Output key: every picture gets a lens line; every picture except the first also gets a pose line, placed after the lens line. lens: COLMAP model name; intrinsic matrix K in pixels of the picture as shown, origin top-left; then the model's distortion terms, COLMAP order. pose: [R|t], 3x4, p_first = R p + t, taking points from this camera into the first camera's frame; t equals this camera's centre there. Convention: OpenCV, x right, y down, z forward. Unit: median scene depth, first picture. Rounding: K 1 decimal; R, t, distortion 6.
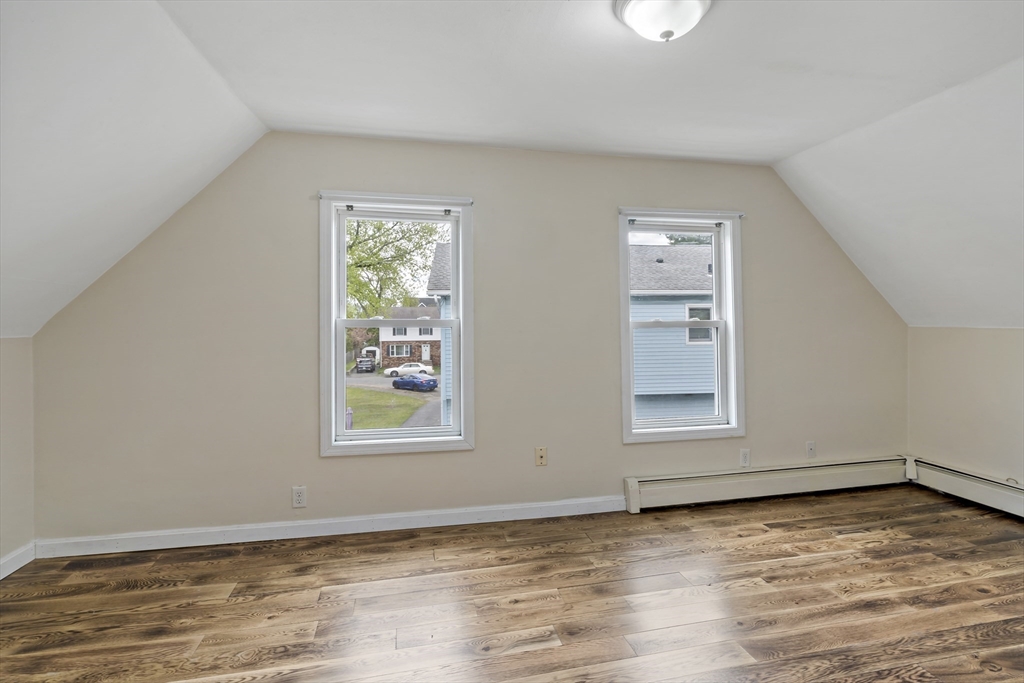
lens RADIAL K [[516.9, 0, 512.0], [0, 516.9, 341.5], [0, 0, 1]] dist [-0.002473, 0.001766]
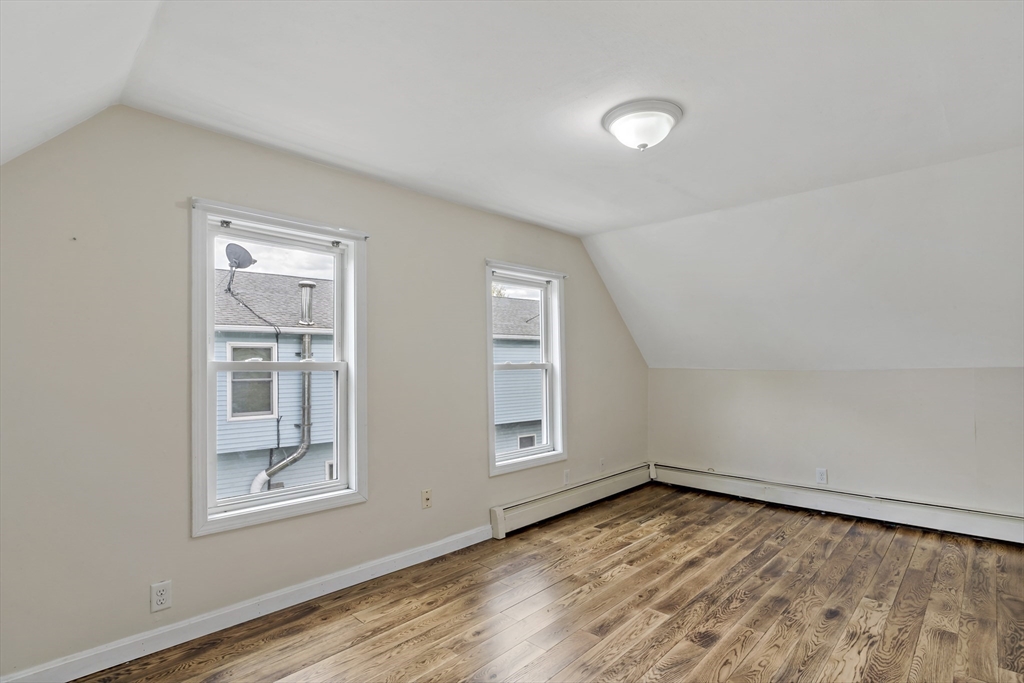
lens RADIAL K [[536.4, 0, 524.8], [0, 536.4, 379.9], [0, 0, 1]] dist [0.000678, 0.000596]
pose [[0.812135, -0.016657, 0.583231, -0.433153], [0.019495, 0.999809, 0.001408, -0.006572], [-0.583143, 0.010227, 0.812305, 0.046677]]
